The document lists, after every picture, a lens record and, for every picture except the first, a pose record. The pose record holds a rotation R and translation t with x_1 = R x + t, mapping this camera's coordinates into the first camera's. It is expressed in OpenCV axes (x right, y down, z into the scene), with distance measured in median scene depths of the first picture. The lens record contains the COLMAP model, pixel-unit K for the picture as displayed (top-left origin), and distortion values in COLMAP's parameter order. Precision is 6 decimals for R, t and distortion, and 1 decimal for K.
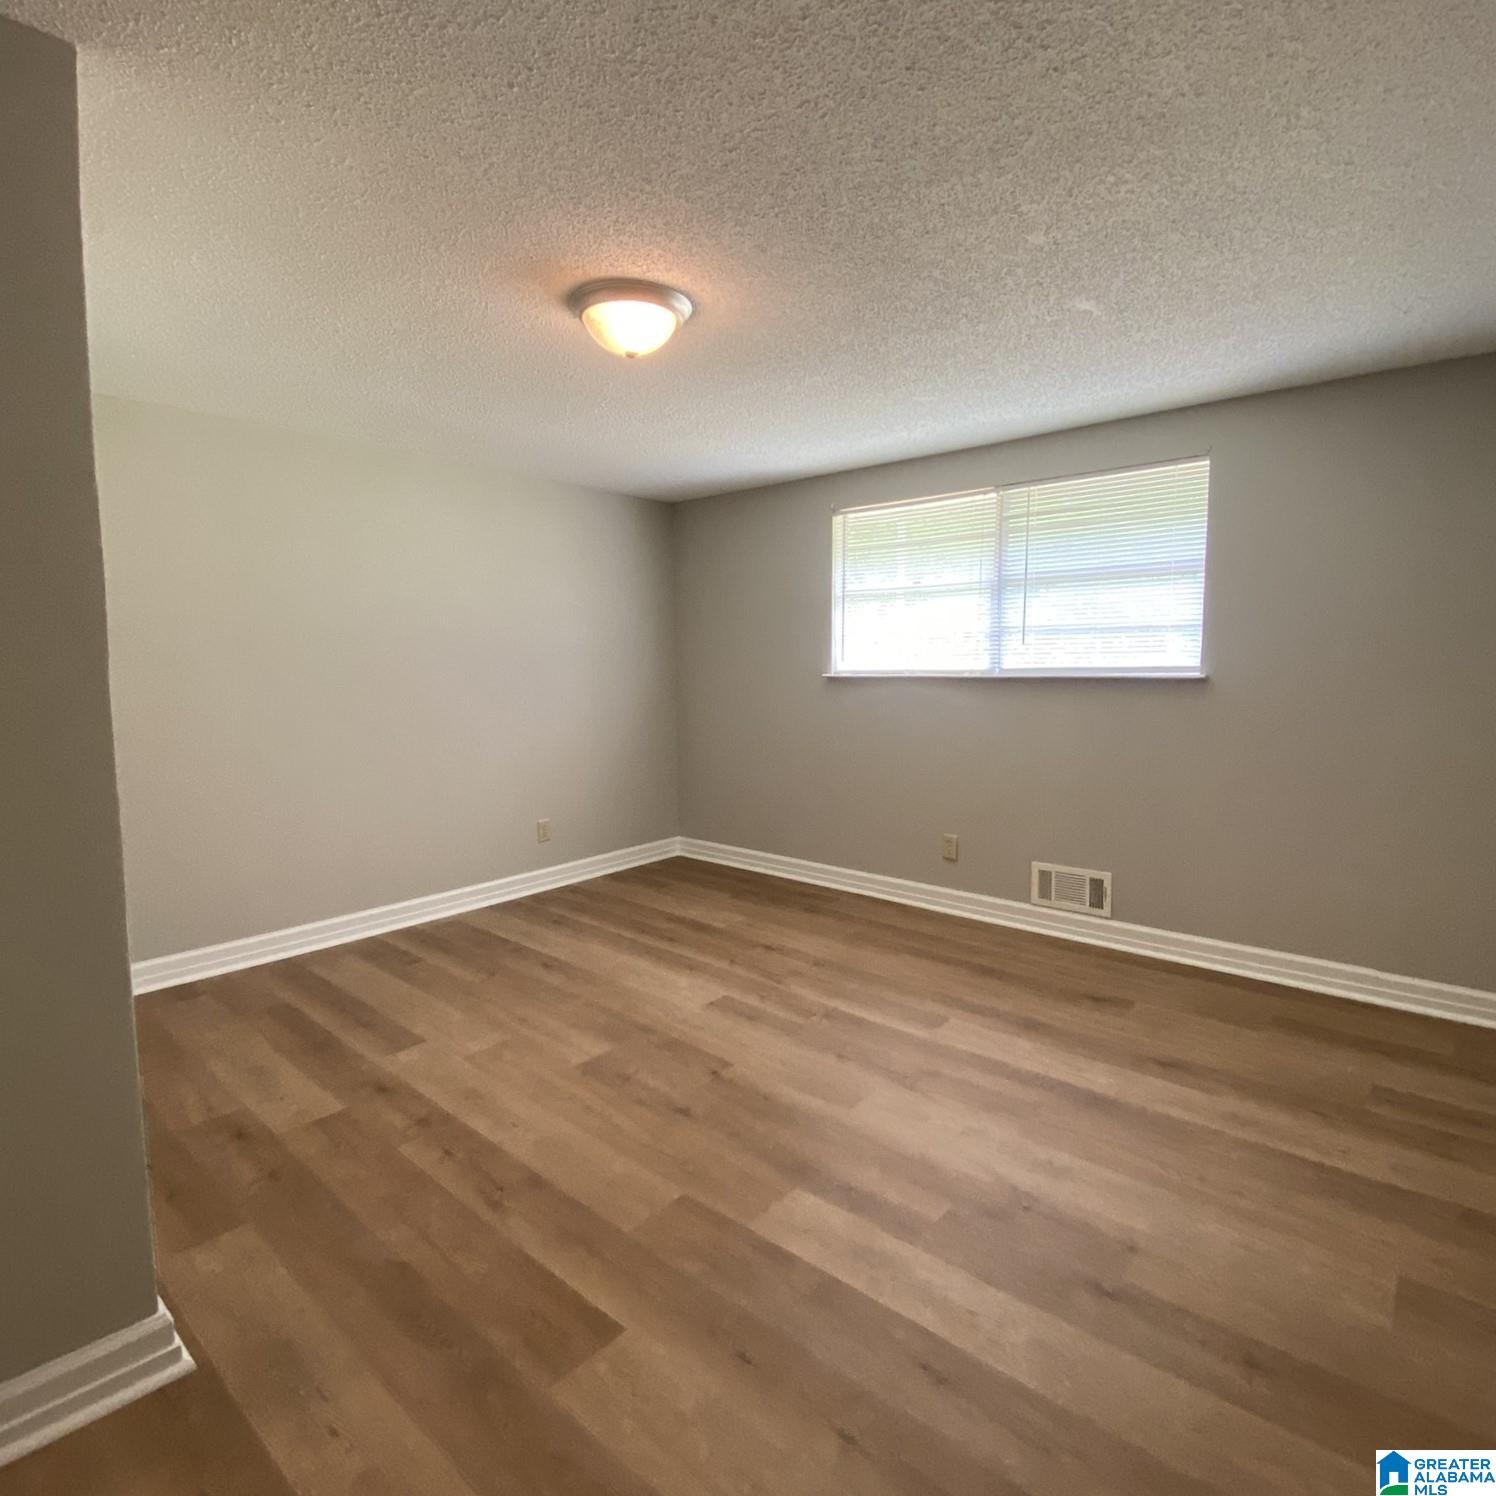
lens RADIAL K [[823.1, 0, 747.2], [0, 823.1, 744.7], [0, 0, 1]] dist [0.030590, -0.023397]
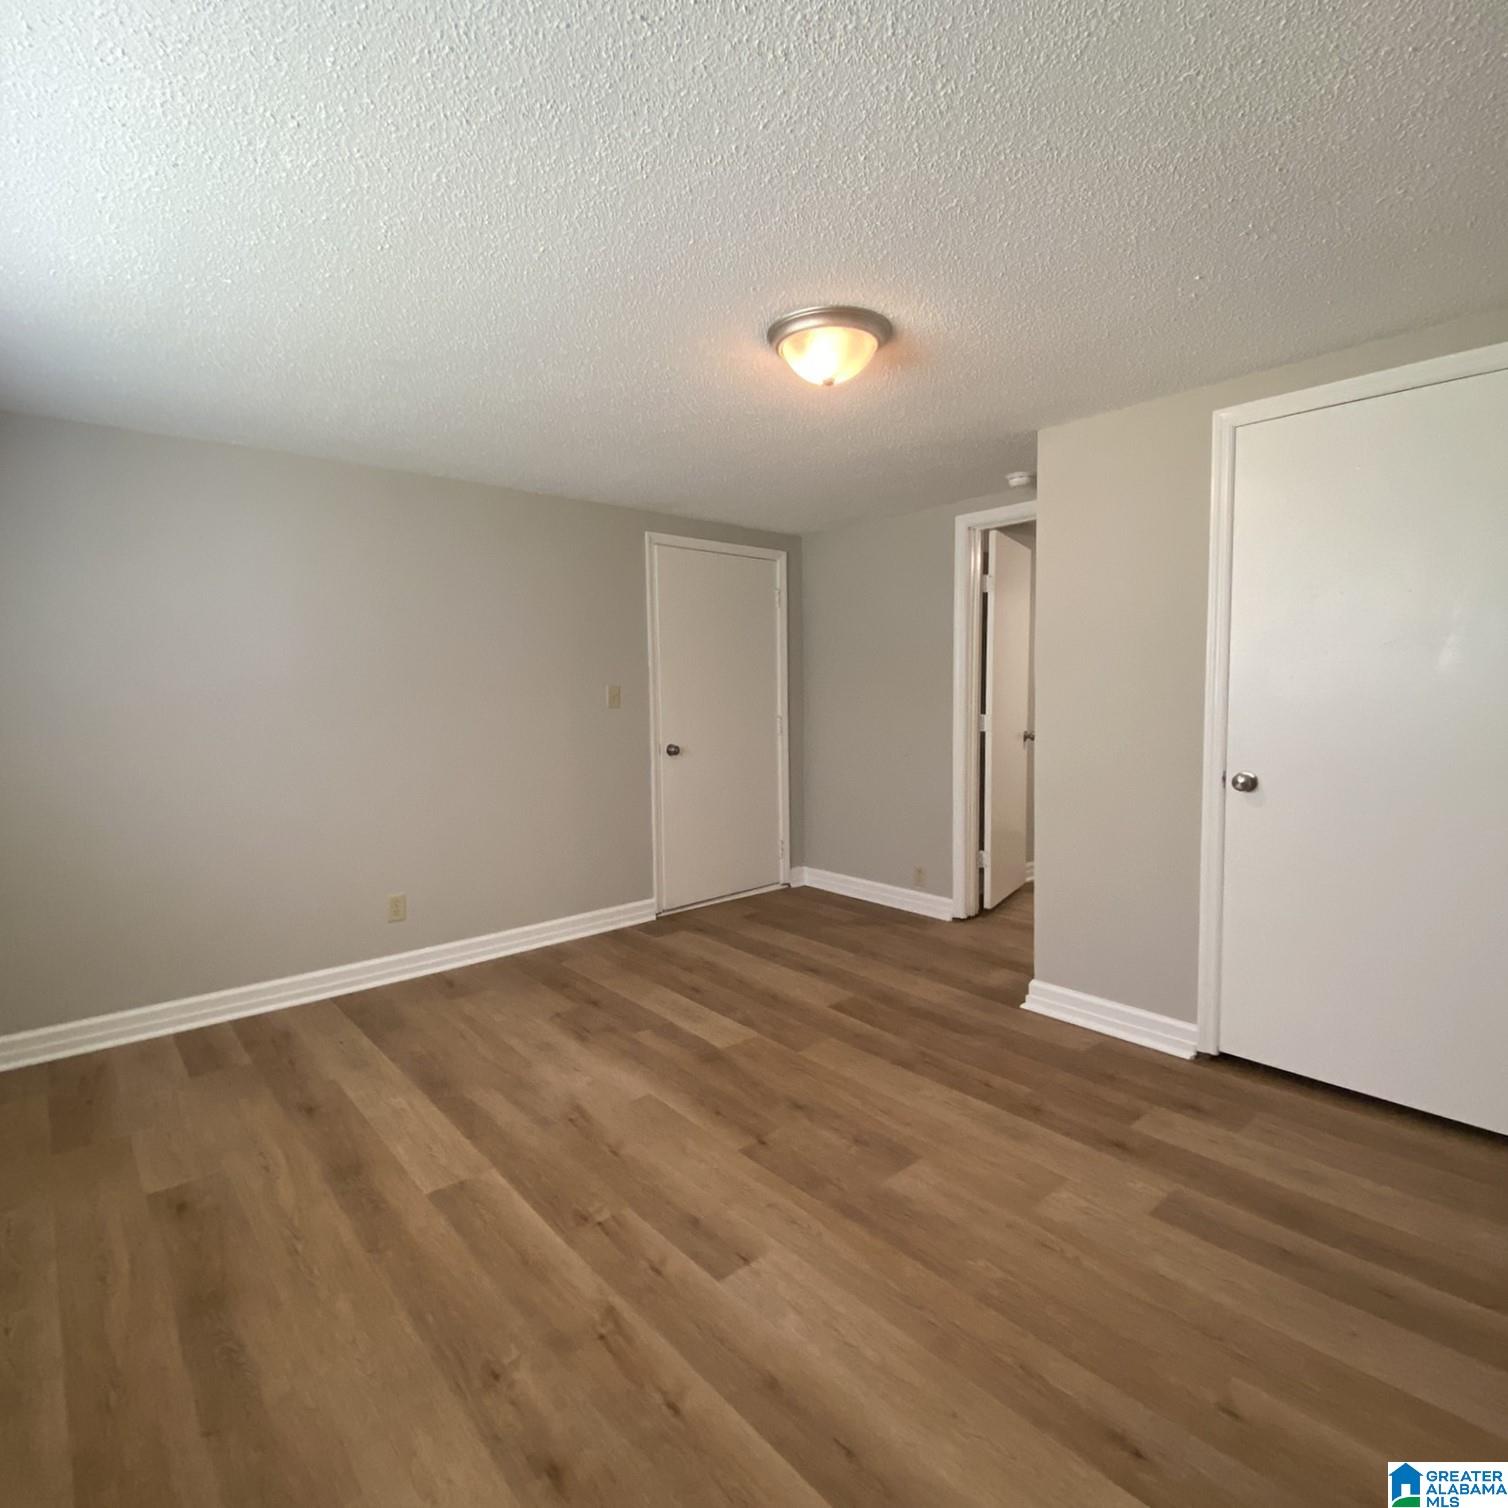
lens RADIAL K [[829.7, 0, 754.8], [0, 829.7, 754.3], [0, 0, 1]] dist [0.030590, -0.023397]
pose [[-0.990048, 0.009713, 0.140397, -0.172337], [0.034947, 0.983335, 0.178413, -0.197600], [-0.136325, 0.181543, -0.973888, 1.898475]]
